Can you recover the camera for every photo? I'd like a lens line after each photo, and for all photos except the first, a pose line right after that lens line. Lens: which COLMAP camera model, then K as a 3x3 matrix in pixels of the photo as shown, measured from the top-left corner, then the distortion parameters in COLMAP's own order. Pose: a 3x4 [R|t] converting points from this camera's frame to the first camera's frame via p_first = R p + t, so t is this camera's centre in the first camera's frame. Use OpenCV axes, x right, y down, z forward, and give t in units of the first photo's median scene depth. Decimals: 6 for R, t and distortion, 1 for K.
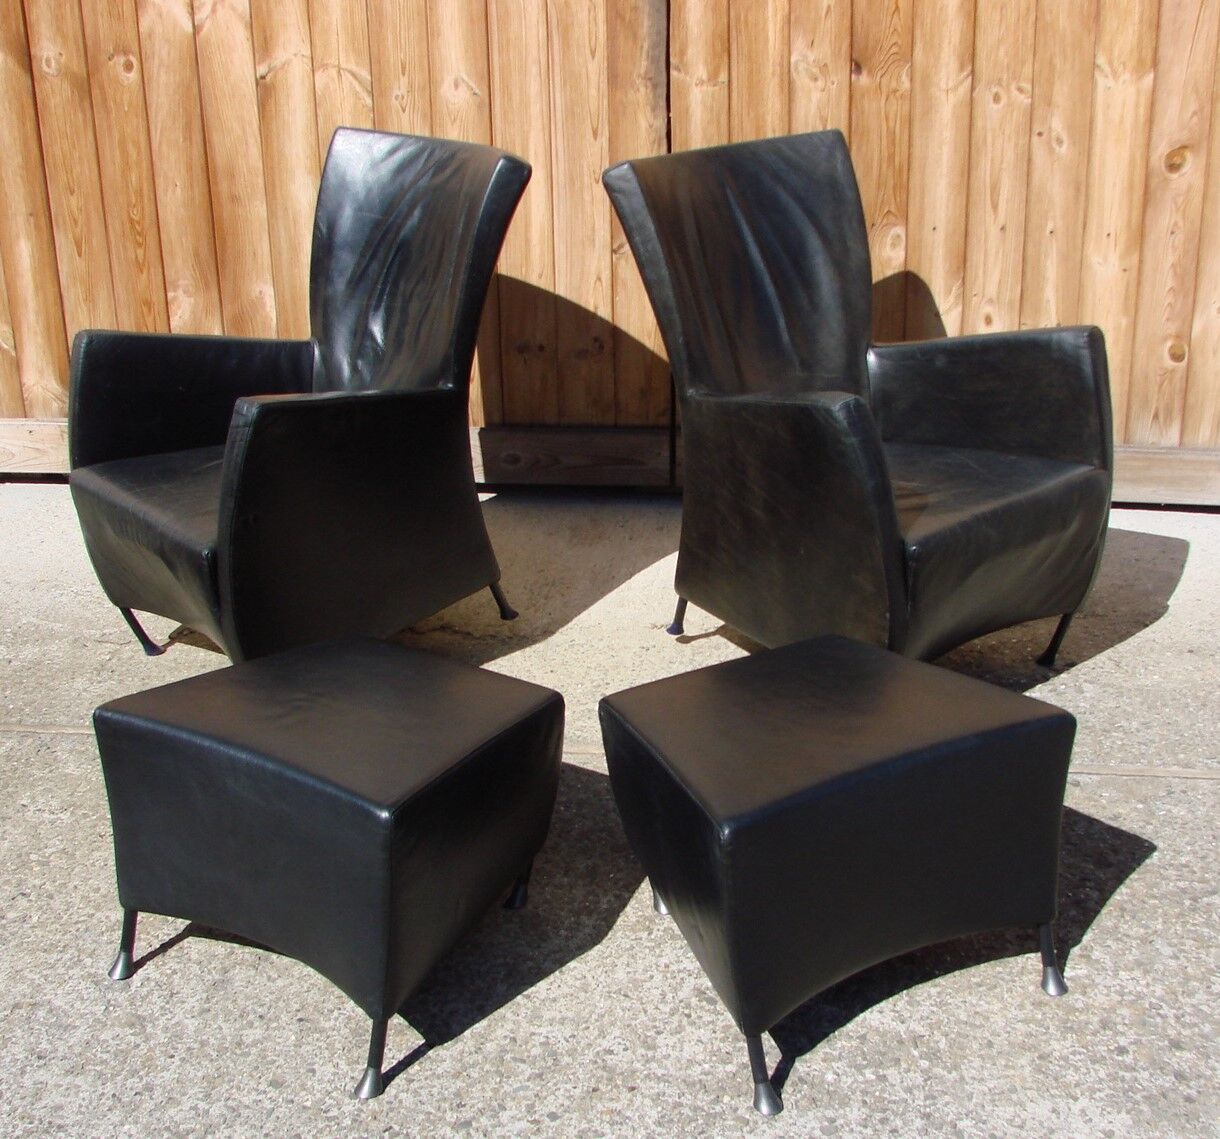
lens RADIAL K [[1767.0, 0, 653.7], [0, 1767.0, 560.6], [0, 0, 1]] dist [-0.120064, 0.000000]
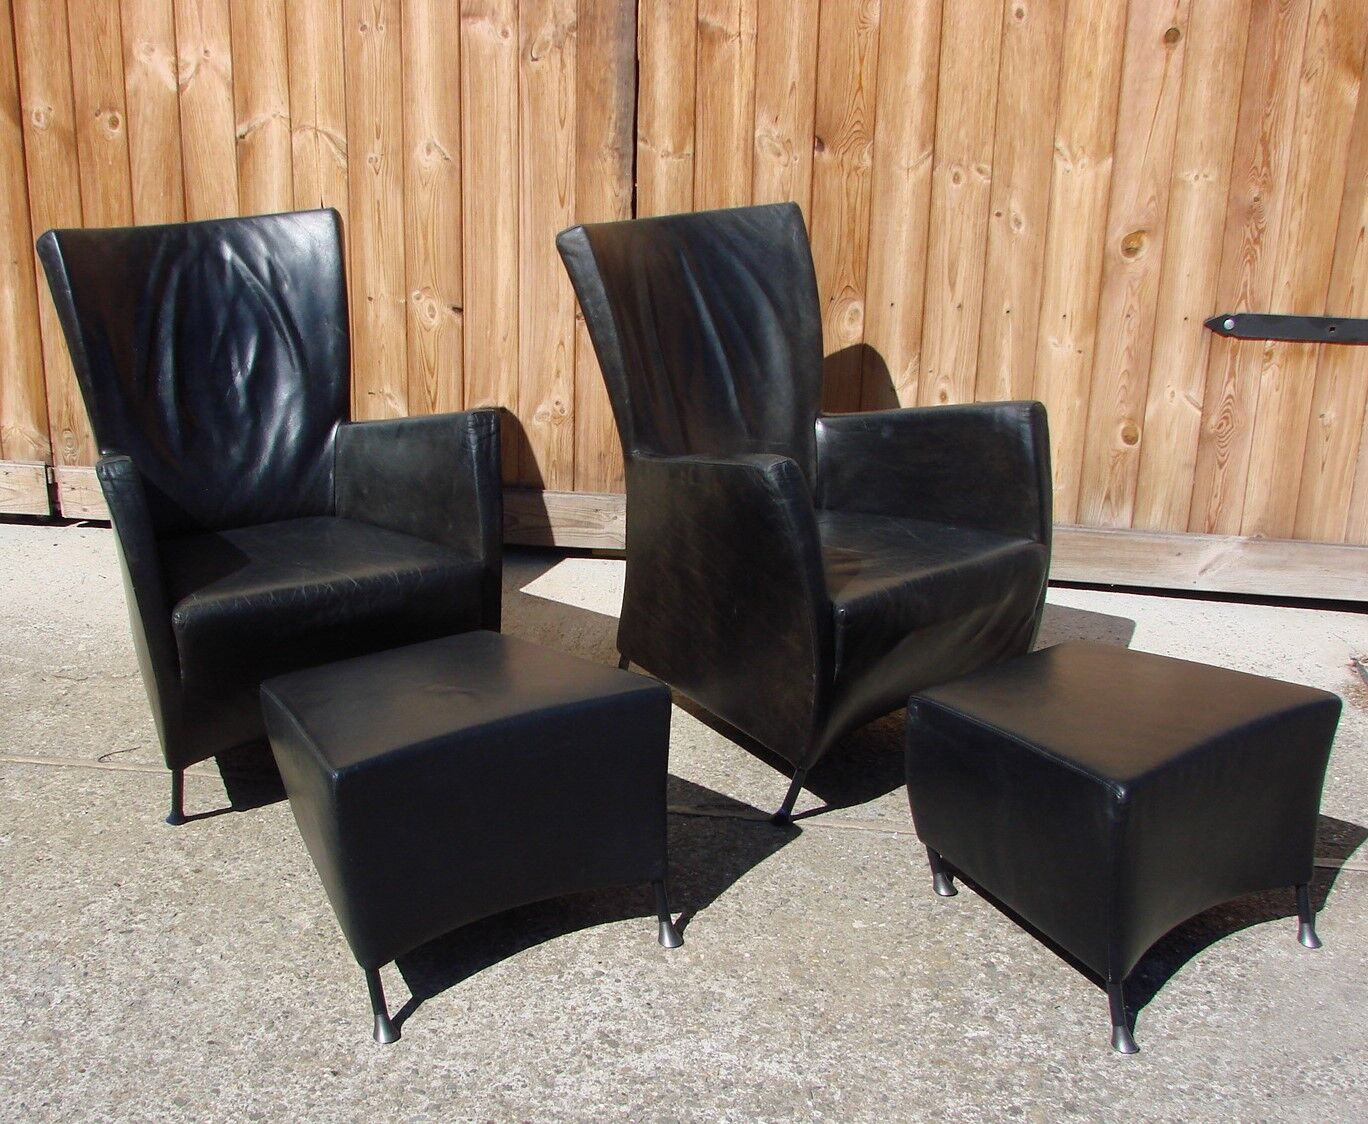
lens RADIAL K [[1754.7, 0, 593.8], [0, 1754.7, 590.8], [0, 0, 1]] dist [-0.121655, 0.000000]
pose [[0.998601, 0.038390, -0.036350, 0.040729], [-0.039451, 0.998802, -0.028945, 0.016202], [0.035196, 0.030338, 0.998920, -0.011482]]
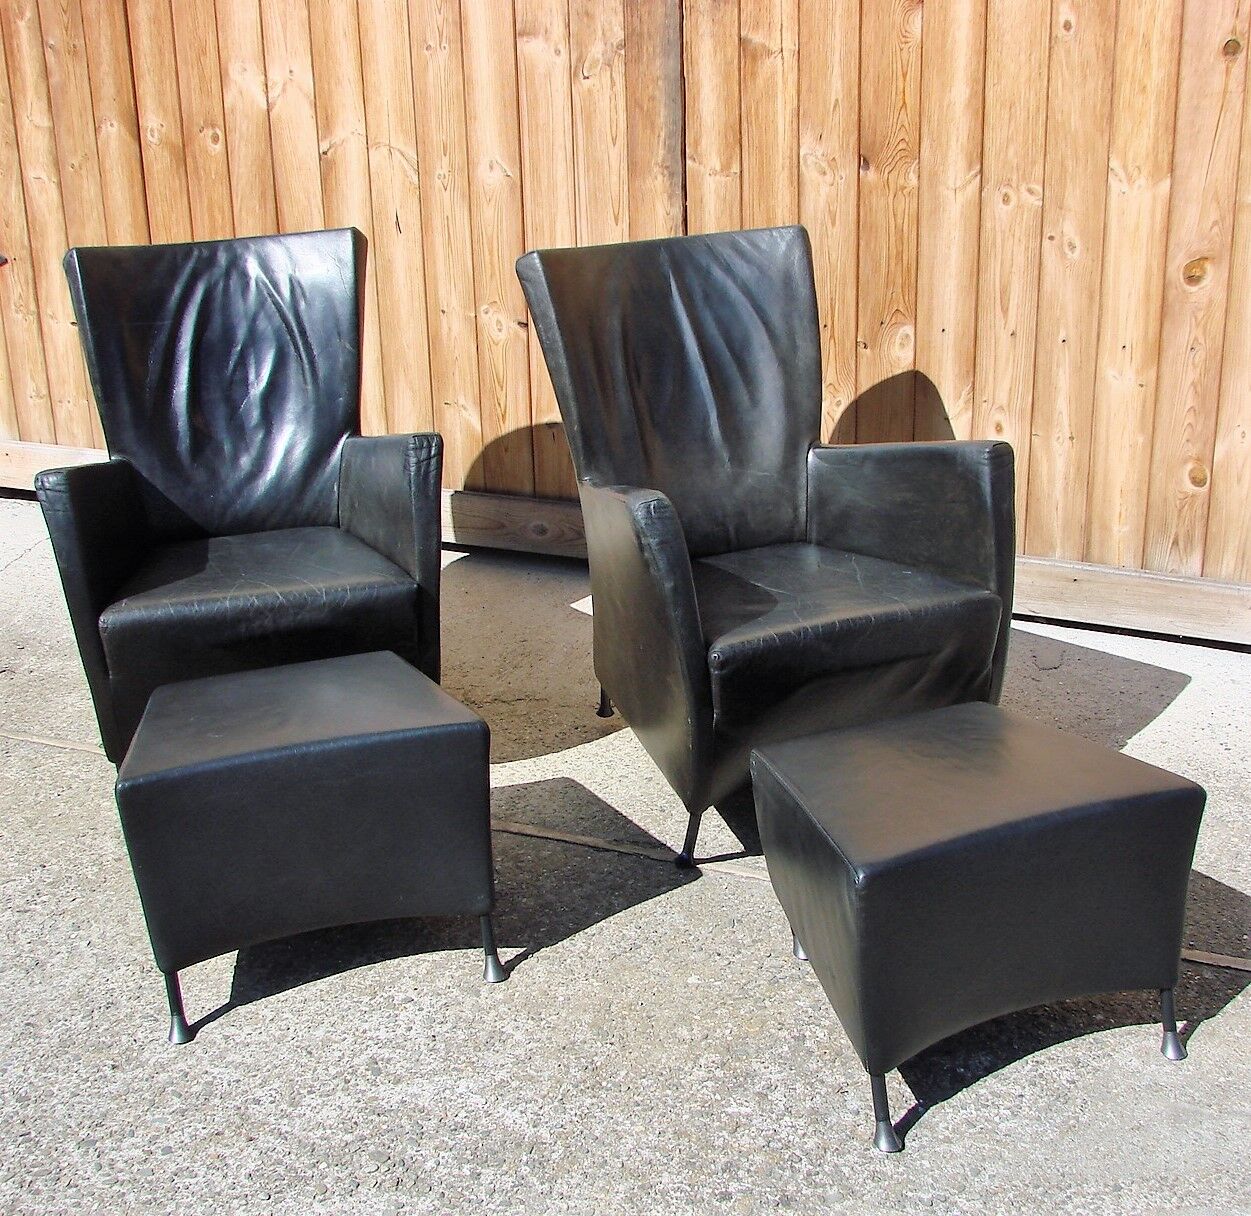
lens RADIAL K [[1754.4, 0, 677.5], [0, 1754.4, 582.0], [0, 0, 1]] dist [-0.125607, 0.000000]
pose [[0.963291, 0.093642, -0.251597, 0.365236], [-0.099048, 0.995043, -0.008883, -0.036656], [0.249518, 0.033477, 0.967791, 0.044331]]
